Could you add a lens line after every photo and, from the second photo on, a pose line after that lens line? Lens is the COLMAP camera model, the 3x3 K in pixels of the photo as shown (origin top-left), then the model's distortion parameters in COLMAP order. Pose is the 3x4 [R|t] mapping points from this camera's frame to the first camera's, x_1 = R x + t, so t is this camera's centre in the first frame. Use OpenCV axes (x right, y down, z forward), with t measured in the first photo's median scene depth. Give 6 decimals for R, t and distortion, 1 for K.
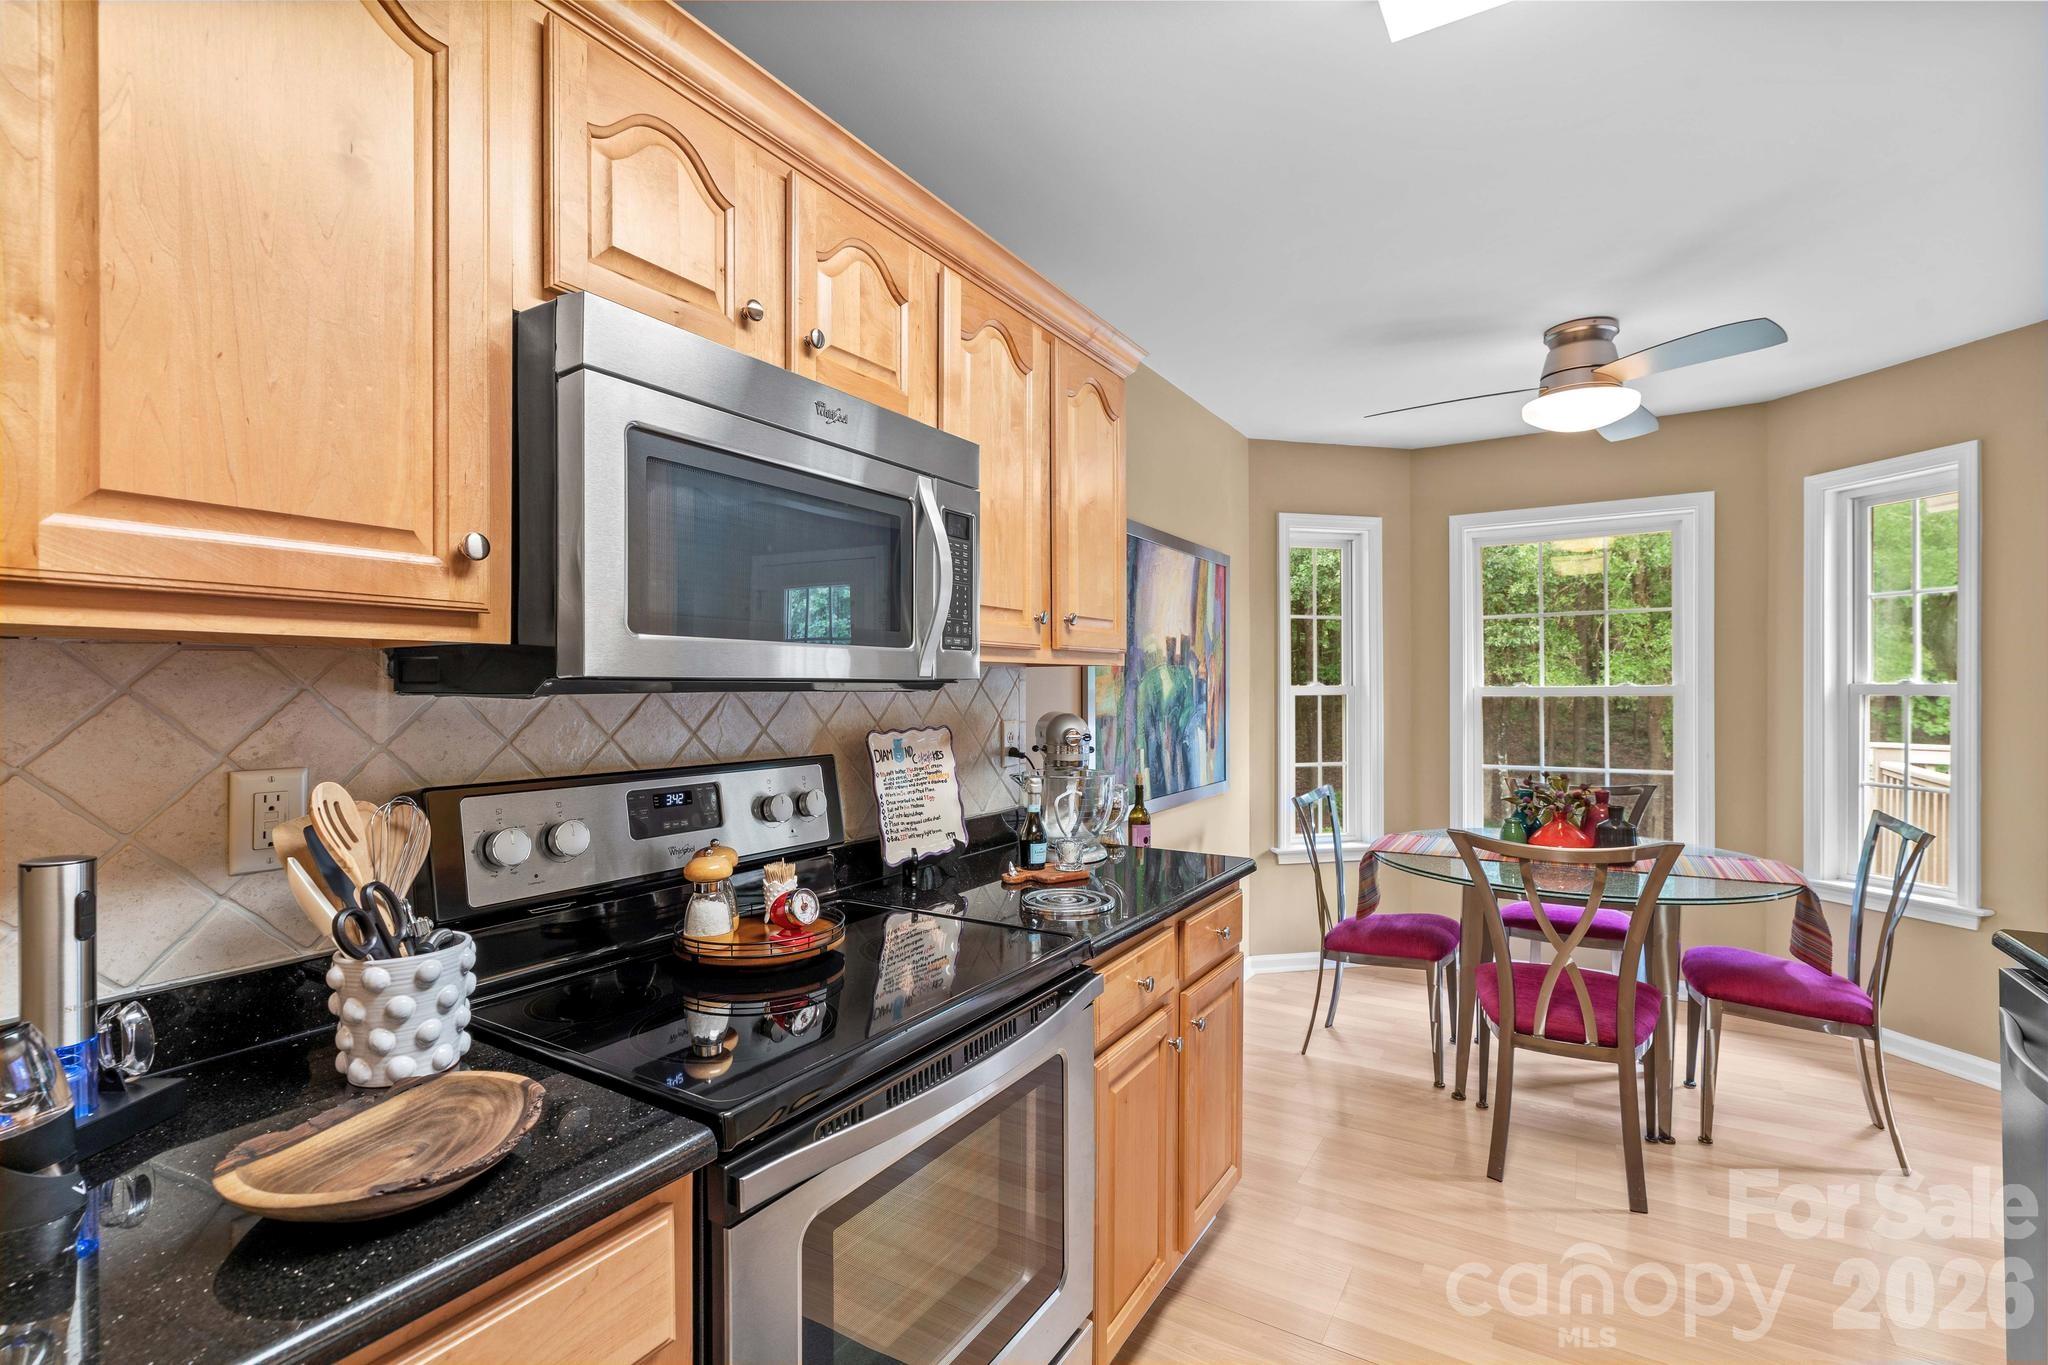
lens RADIAL K [[940.7, 0, 1005.0], [0, 940.7, 686.6], [0, 0, 1]] dist [-0.007896, 0.003025]
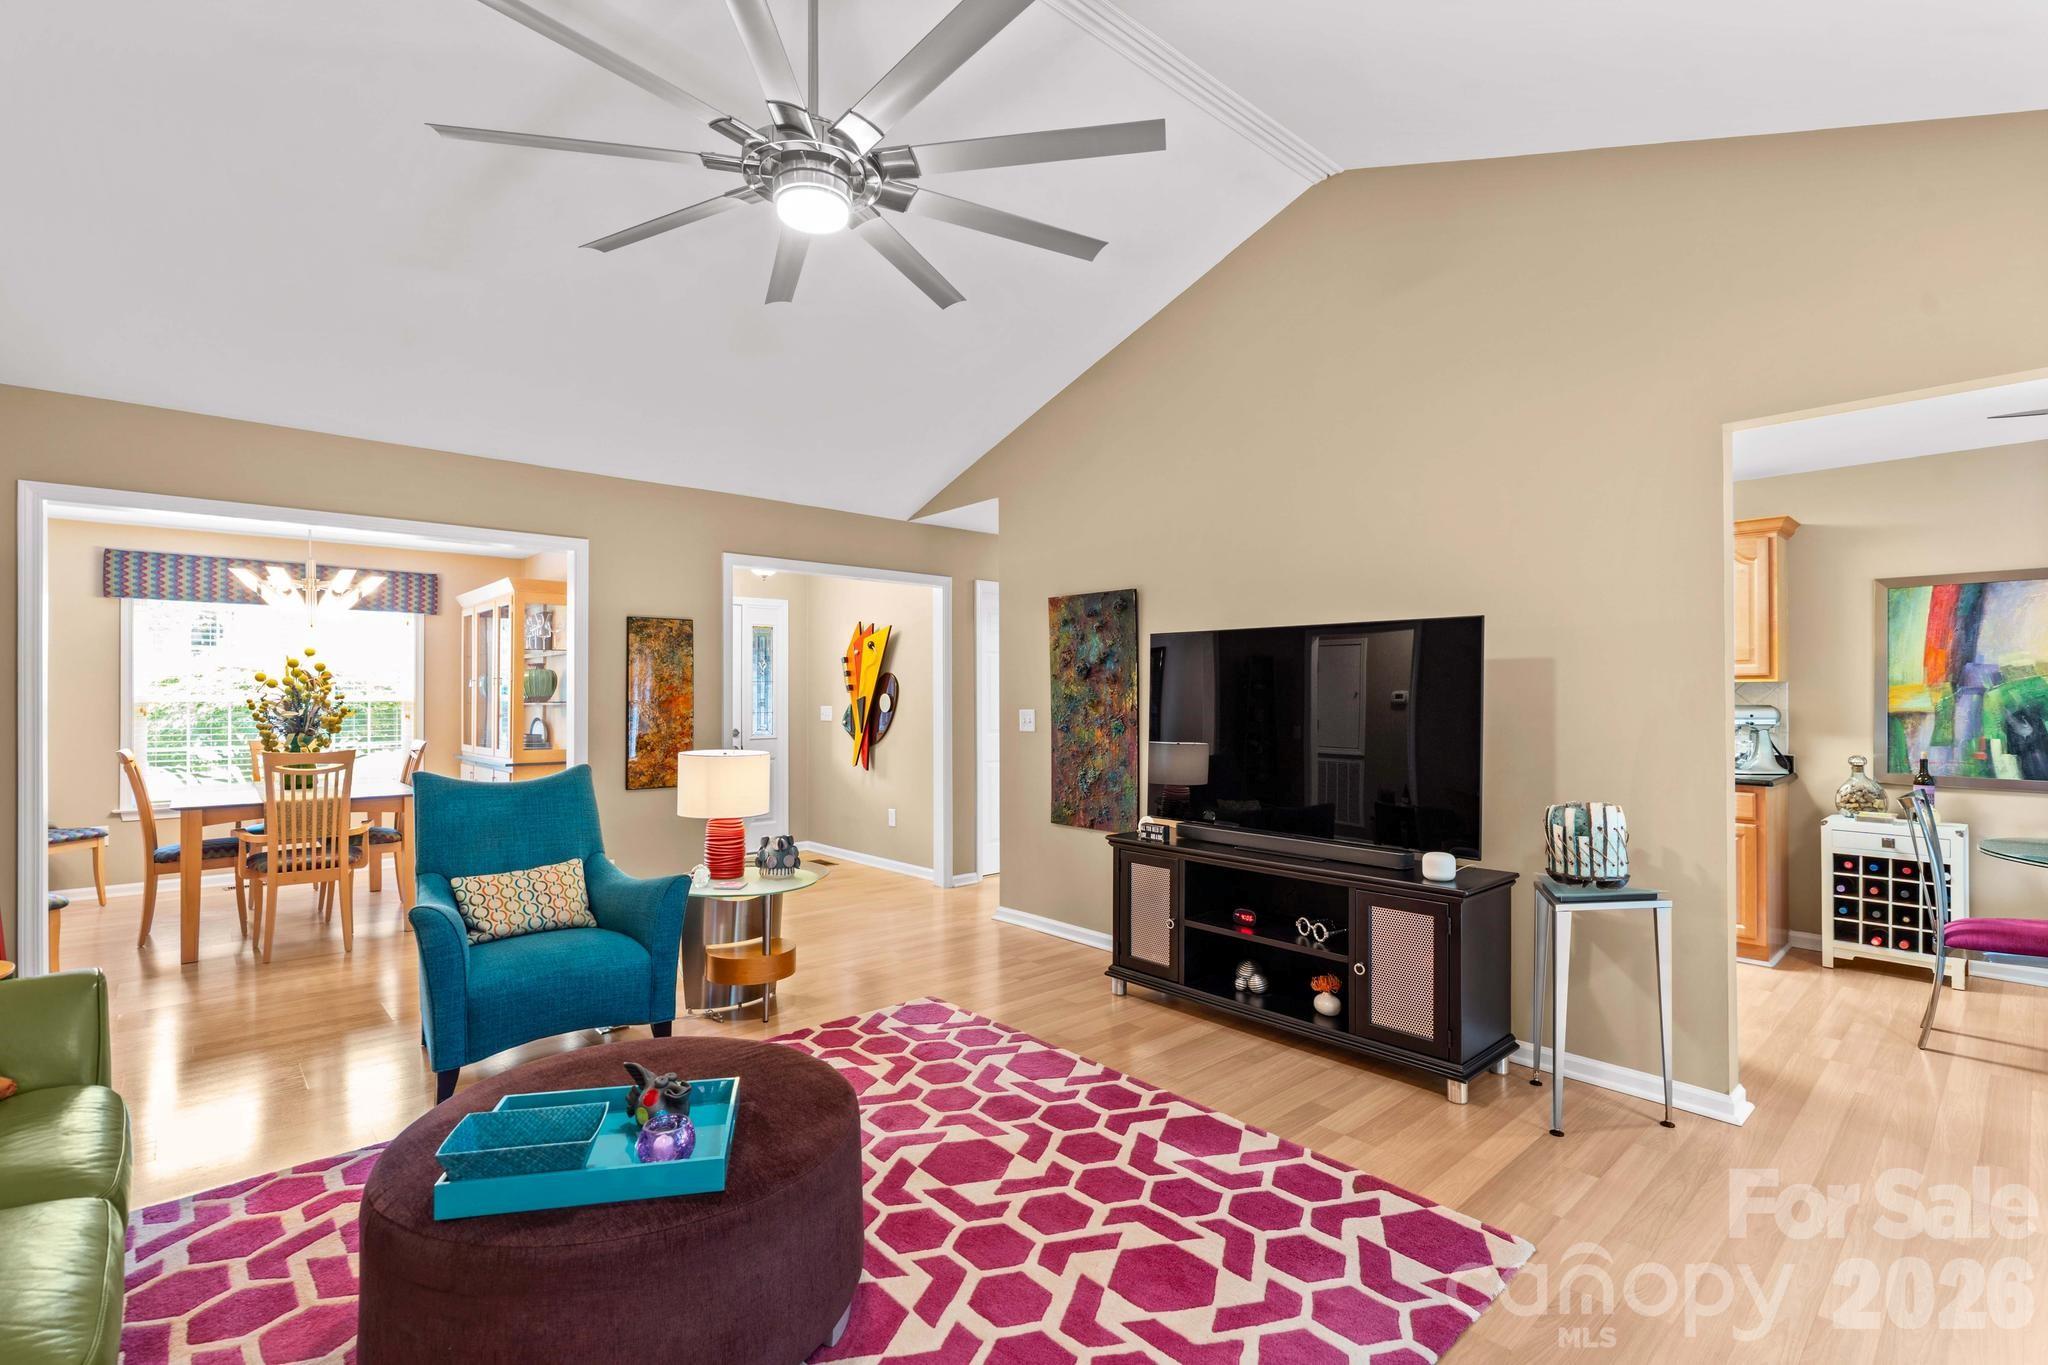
lens RADIAL K [[940.7, 0, 1014.3], [0, 940.7, 687.1], [0, 0, 1]] dist [-0.007896, 0.003025]
pose [[-0.284307, -0.003134, -0.958728, 1.647466], [0.000005, 0.999995, -0.003270, -0.002851], [0.958733, -0.000935, -0.284306, 0.039084]]
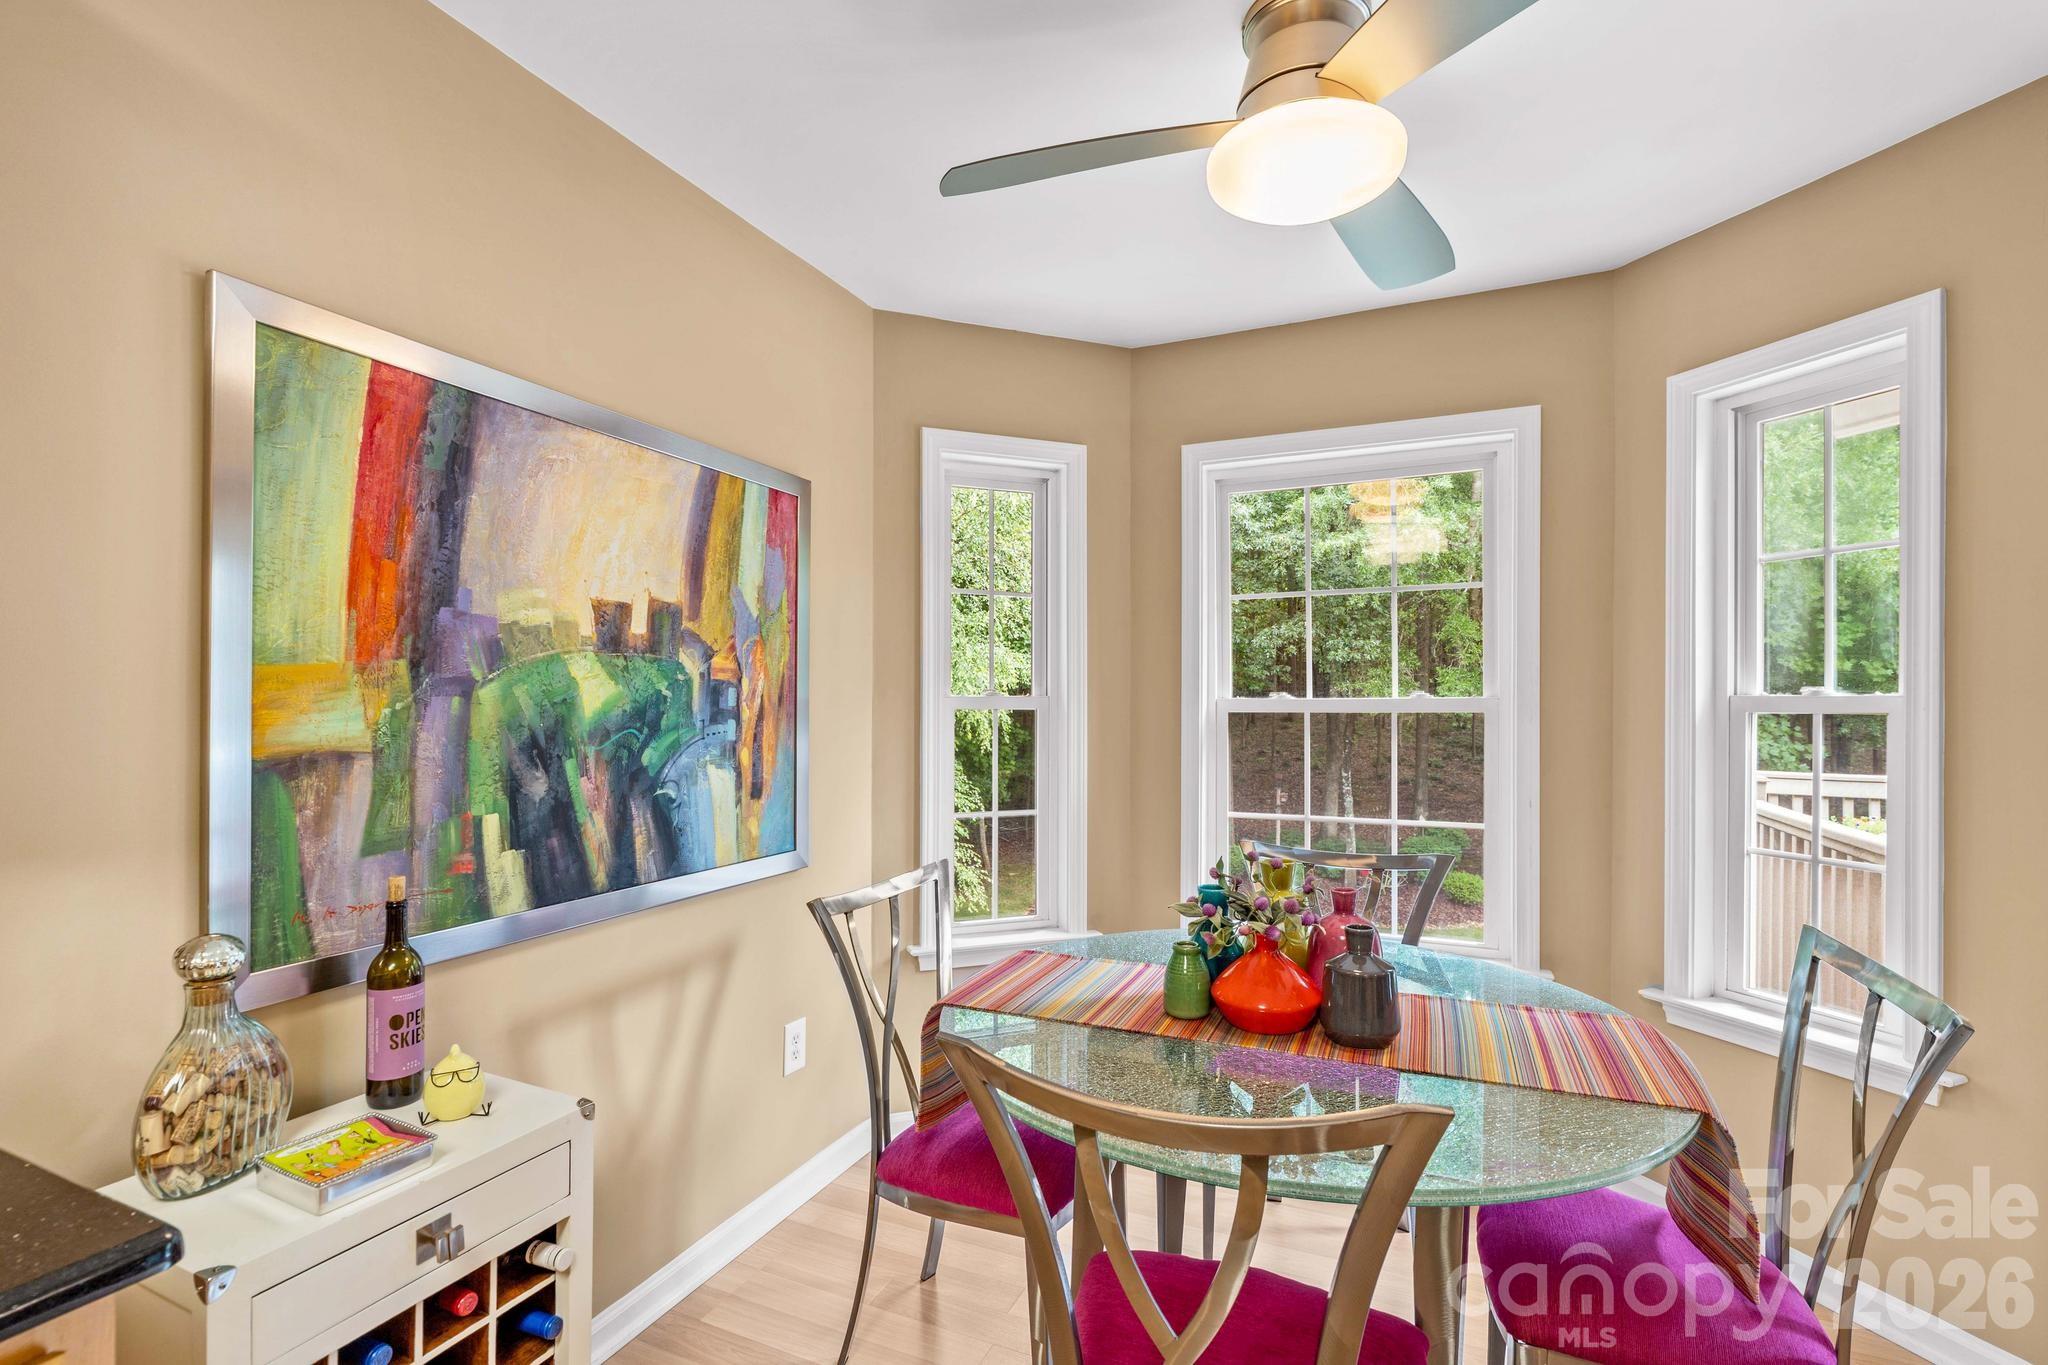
lens RADIAL K [[940.7, 0, 1015.3], [0, 940.7, 701.3], [0, 0, 1]] dist [-0.007896, 0.003025]
pose [[0.991048, 0.005296, 0.133398, 0.324251], [-0.005355, 0.999986, 0.000085, 0.003702], [-0.133396, -0.000799, 0.991063, 0.421877]]
